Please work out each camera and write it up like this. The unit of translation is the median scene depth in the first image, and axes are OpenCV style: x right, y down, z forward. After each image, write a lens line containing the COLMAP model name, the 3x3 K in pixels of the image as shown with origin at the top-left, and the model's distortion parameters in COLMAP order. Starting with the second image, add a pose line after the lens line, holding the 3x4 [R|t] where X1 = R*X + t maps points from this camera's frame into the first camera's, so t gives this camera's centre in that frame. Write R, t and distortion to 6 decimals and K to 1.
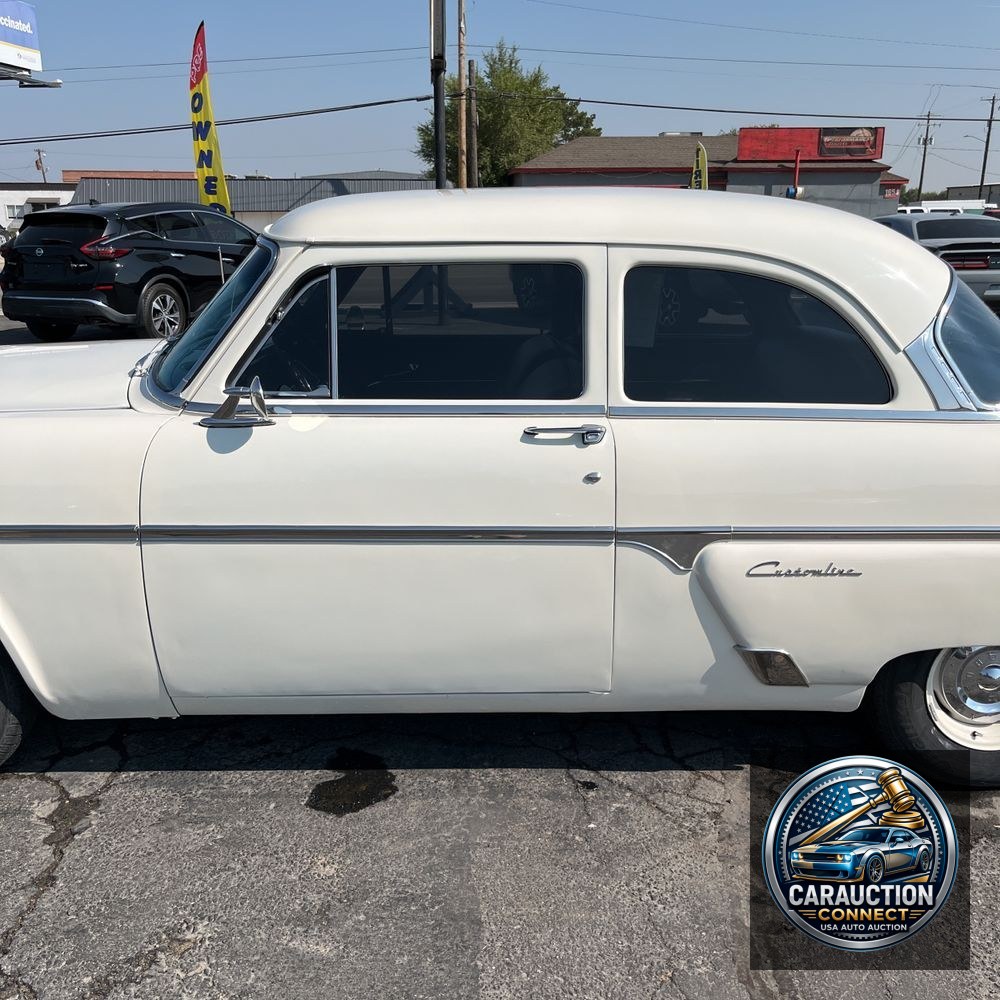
lens RADIAL K [[1022.2, 0, 497.1], [0, 1022.2, 518.9], [0, 0, 1]] dist [0.034232, -0.038360]
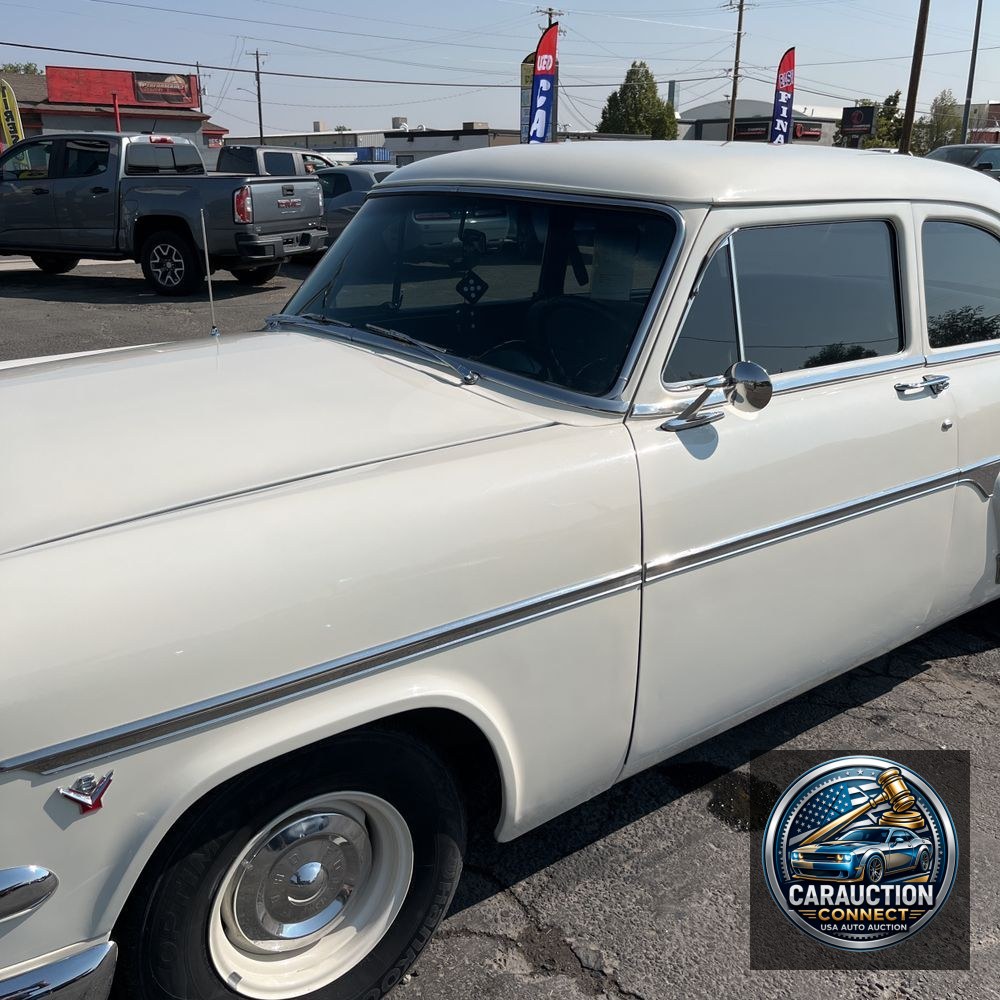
lens RADIAL K [[1022.2, 0, 497.1], [0, 1022.2, 518.9], [0, 0, 1]] dist [0.034232, -0.038360]
pose [[0.786432, -0.193225, 0.586677, -0.197874], [0.166406, 0.980971, 0.100024, -0.028025], [-0.594840, 0.018964, 0.803620, 0.093647]]
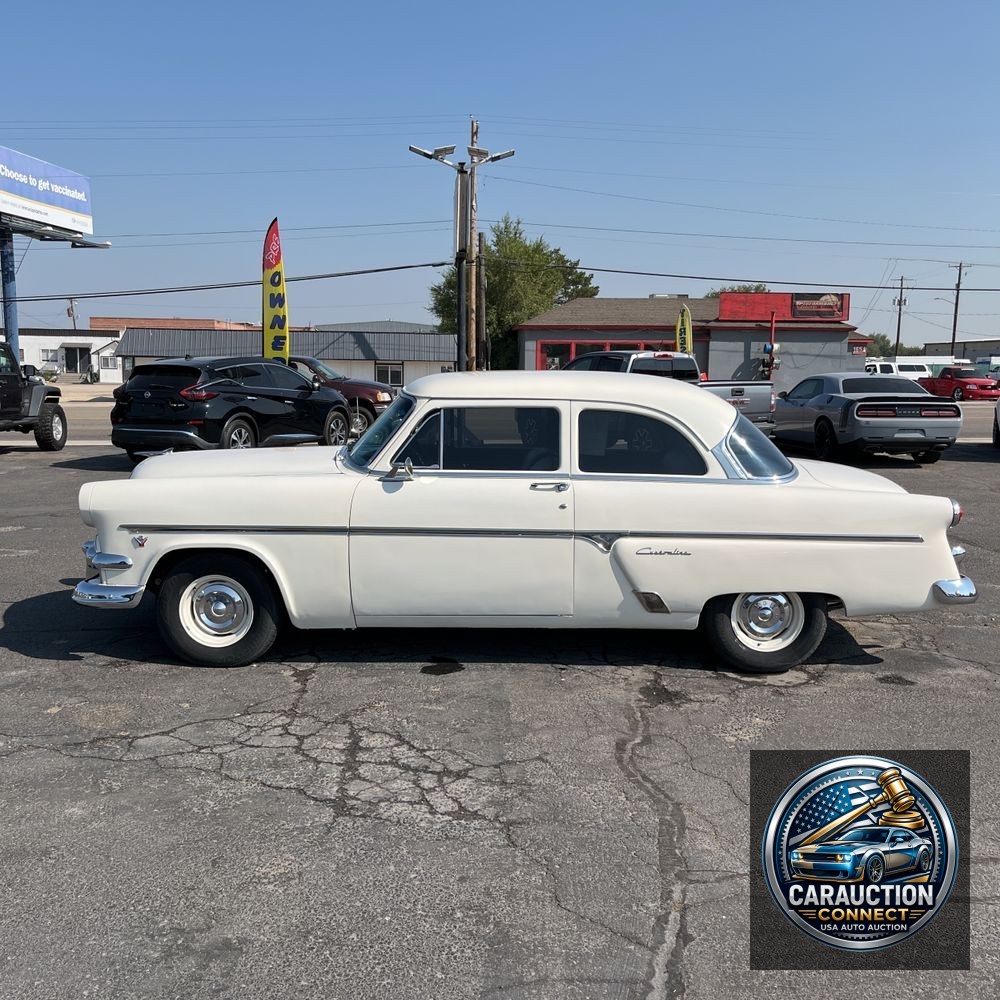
lens RADIAL K [[1034.3, 0, 496.9], [0, 1034.3, 493.1], [0, 0, 1]] dist [0.038650, -0.027345]
pose [[0.999921, 0.012547, -0.000922, -0.009320], [-0.012532, 0.986920, -0.160721, 0.060715], [-0.001107, 0.160720, 0.986999, -0.244663]]
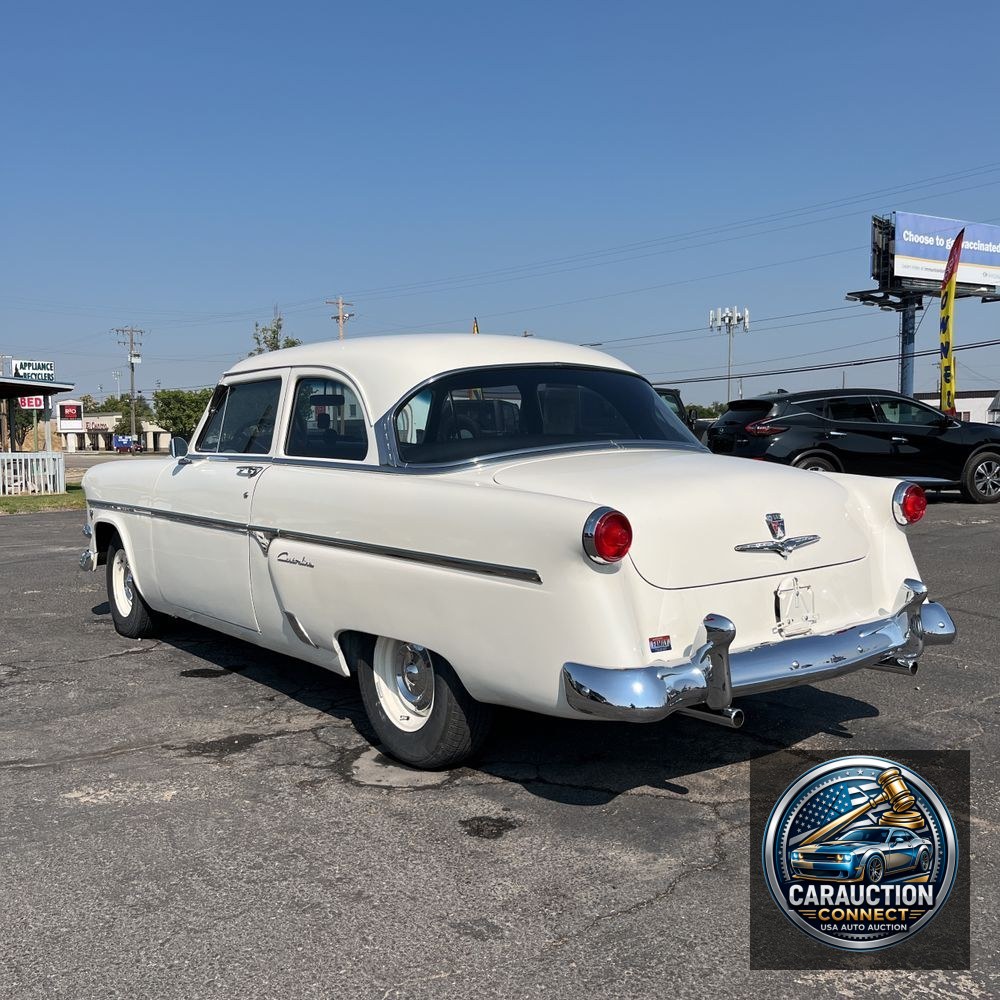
lens RADIAL K [[1022.2, 0, 497.1], [0, 1022.2, 518.9], [0, 0, 1]] dist [0.034232, -0.038360]
pose [[0.604571, 0.061198, -0.794197, 0.381591], [-0.213793, 0.972927, -0.087777, 0.013387], [0.767324, 0.222861, 0.601288, 0.060562]]
